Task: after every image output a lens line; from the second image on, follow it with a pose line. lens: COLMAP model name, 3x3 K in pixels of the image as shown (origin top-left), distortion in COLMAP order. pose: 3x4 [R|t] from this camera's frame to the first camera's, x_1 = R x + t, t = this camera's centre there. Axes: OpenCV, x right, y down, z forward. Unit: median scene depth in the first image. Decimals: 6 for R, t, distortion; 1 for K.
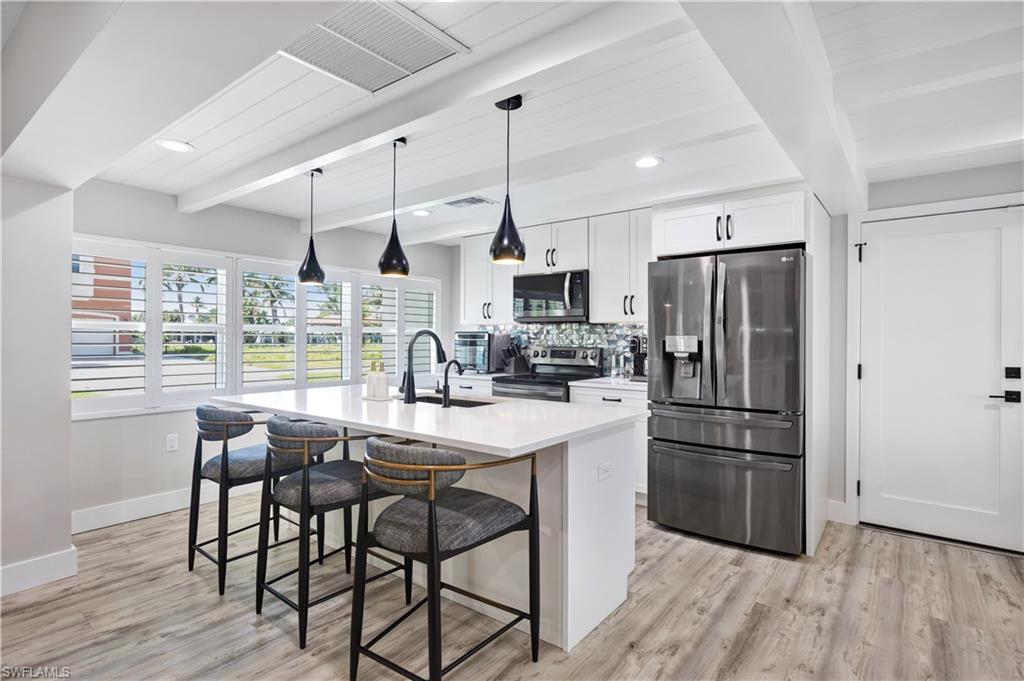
lens RADIAL K [[523.6, 0, 504.2], [0, 523.6, 335.1], [0, 0, 1]] dist [0.003756, -0.000732]
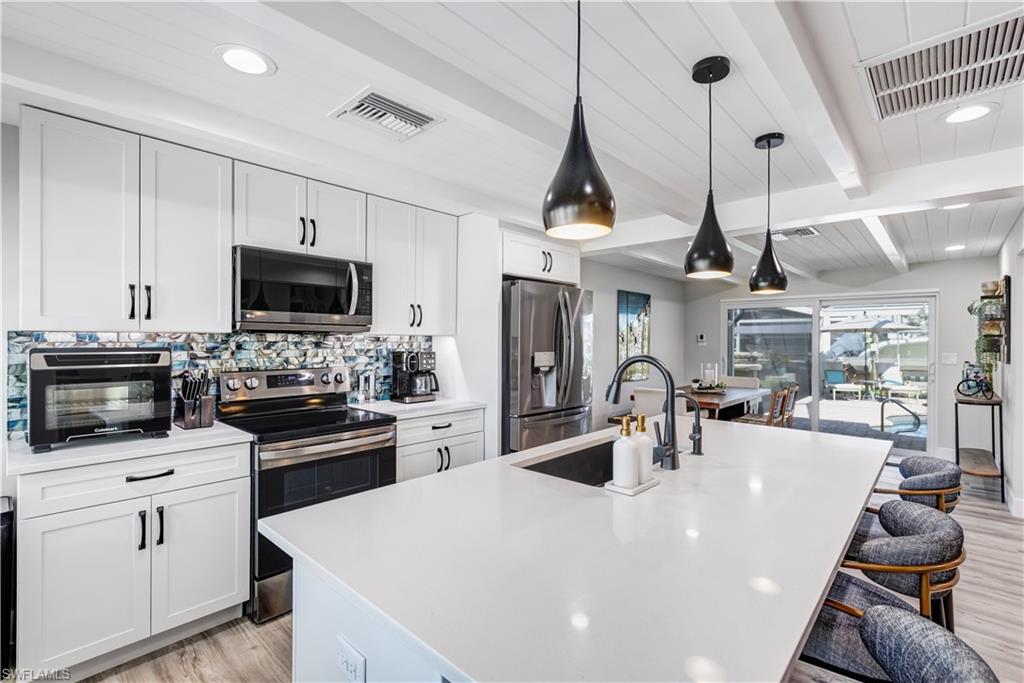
lens RADIAL K [[465.9, 0, 516.7], [0, 465.9, 343.6], [0, 0, 1]] dist [-0.002149, 0.000512]
pose [[0.055678, -0.010659, 0.998392, -0.479183], [-0.007706, 0.999909, 0.011105, -0.019249], [-0.998419, -0.008312, 0.055591, 0.722621]]
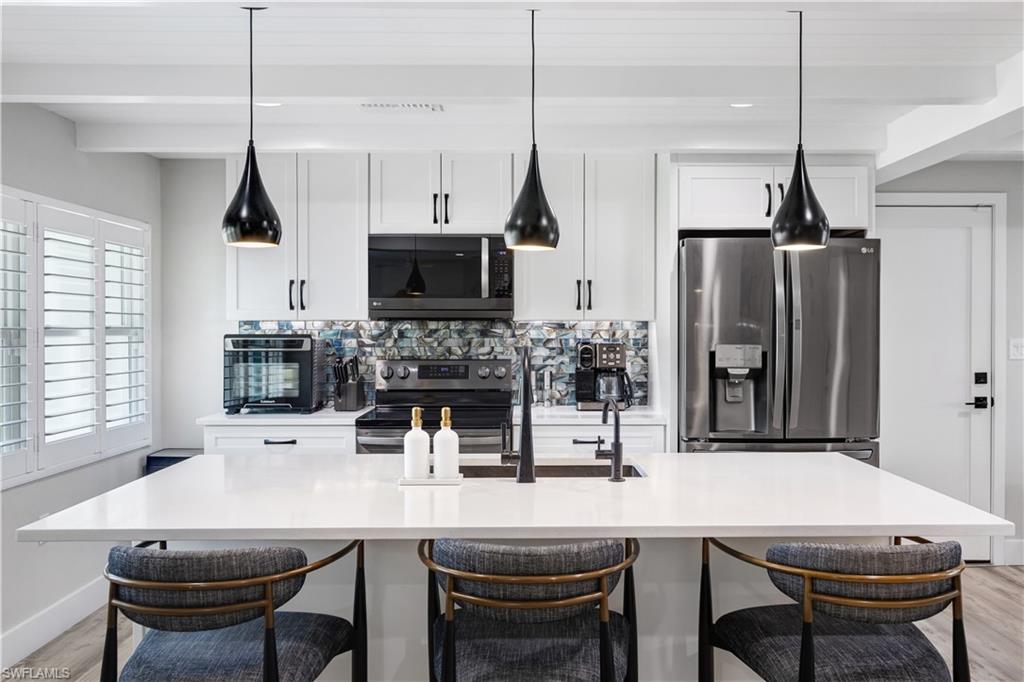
lens RADIAL K [[872.5, 0, 520.1], [0, 872.5, 335.5], [0, 0, 1]] dist [0.018213, -0.000413]
pose [[0.774400, -0.011756, 0.632587, -0.472743], [0.000189, 0.999832, 0.018349, -0.024467], [-0.632696, -0.014090, 0.774272, 0.185802]]
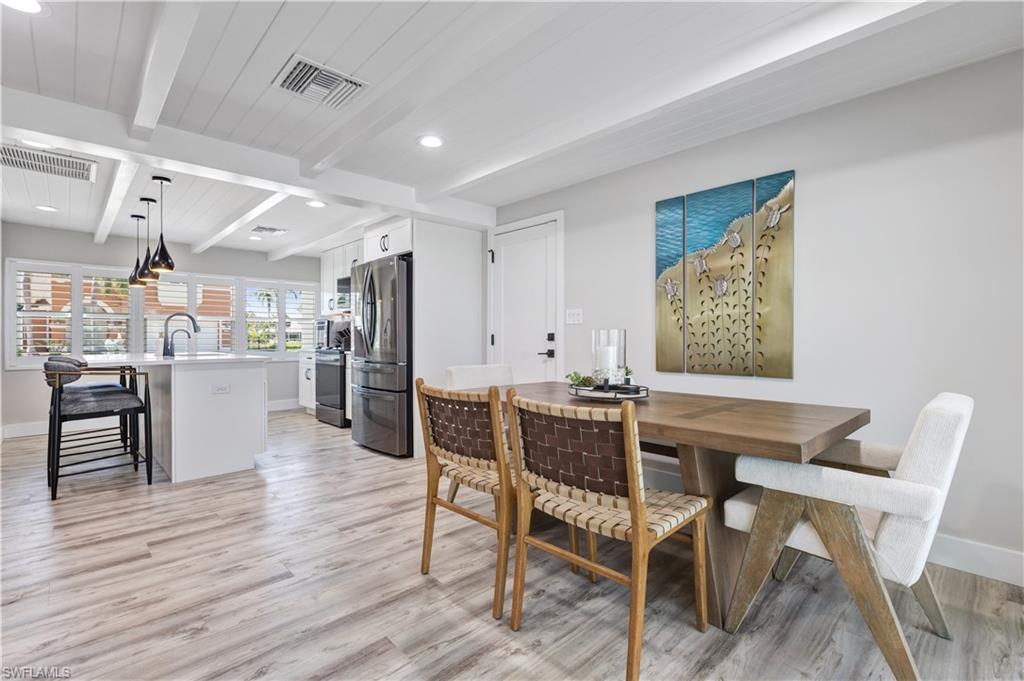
lens RADIAL K [[465.9, 0, 522.6], [0, 465.9, 331.5], [0, 0, 1]] dist [-0.002149, 0.000512]
pose [[0.991508, -0.019788, -0.128532, 0.714552], [0.020887, 0.999756, 0.007206, 0.030890], [0.128358, -0.009829, 0.991679, -0.192630]]
